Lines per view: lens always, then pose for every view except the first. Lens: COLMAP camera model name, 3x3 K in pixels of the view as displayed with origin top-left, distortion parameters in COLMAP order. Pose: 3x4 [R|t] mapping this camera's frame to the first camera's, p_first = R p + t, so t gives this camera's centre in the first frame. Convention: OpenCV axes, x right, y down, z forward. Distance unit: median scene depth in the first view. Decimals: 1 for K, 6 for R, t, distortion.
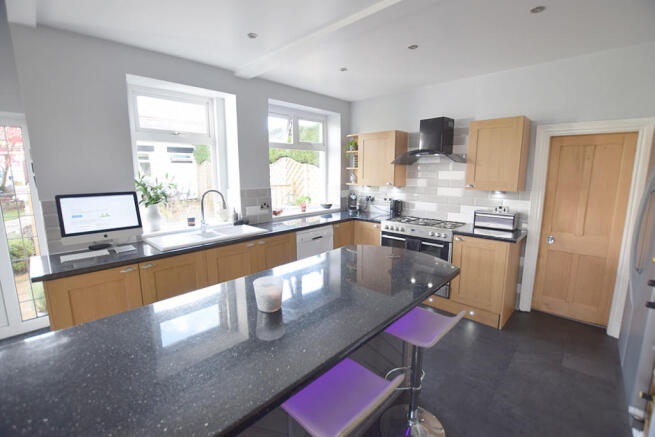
lens RADIAL K [[287.9, 0, 329.3], [0, 287.9, 217.2], [0, 0, 1]] dist [-0.026658, 0.000338]
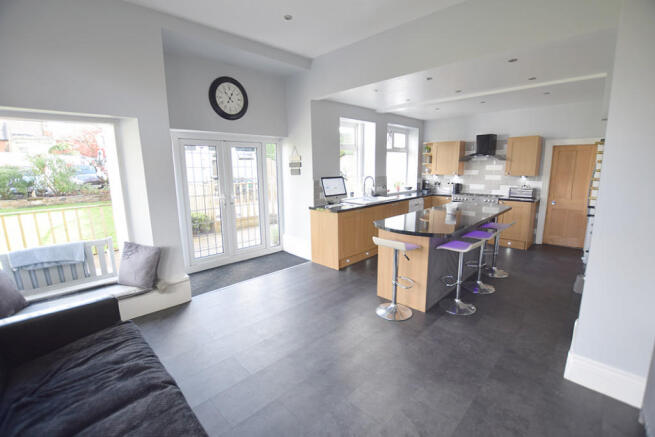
lens RADIAL K [[287.9, 0, 327.6], [0, 287.9, 217.2], [0, 0, 1]] dist [-0.026658, 0.000338]
pose [[0.999576, -0.005787, -0.028529, -0.528530], [0.006307, 0.999815, 0.018146, 0.113189], [0.028419, -0.018319, 0.999428, -0.737649]]
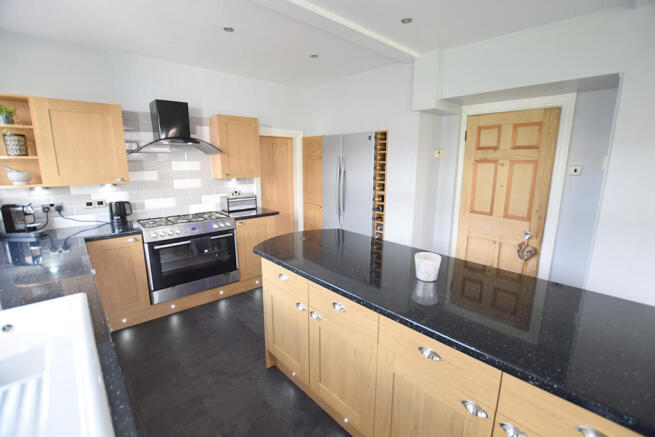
lens RADIAL K [[287.9, 0, 323.5], [0, 287.9, 218.8], [0, 0, 1]] dist [-0.026658, 0.000338]
pose [[0.072333, -0.193614, 0.978408, -0.523591], [0.155383, 0.971187, 0.180698, -0.079407], [-0.985203, 0.138958, 0.100333, 0.498565]]
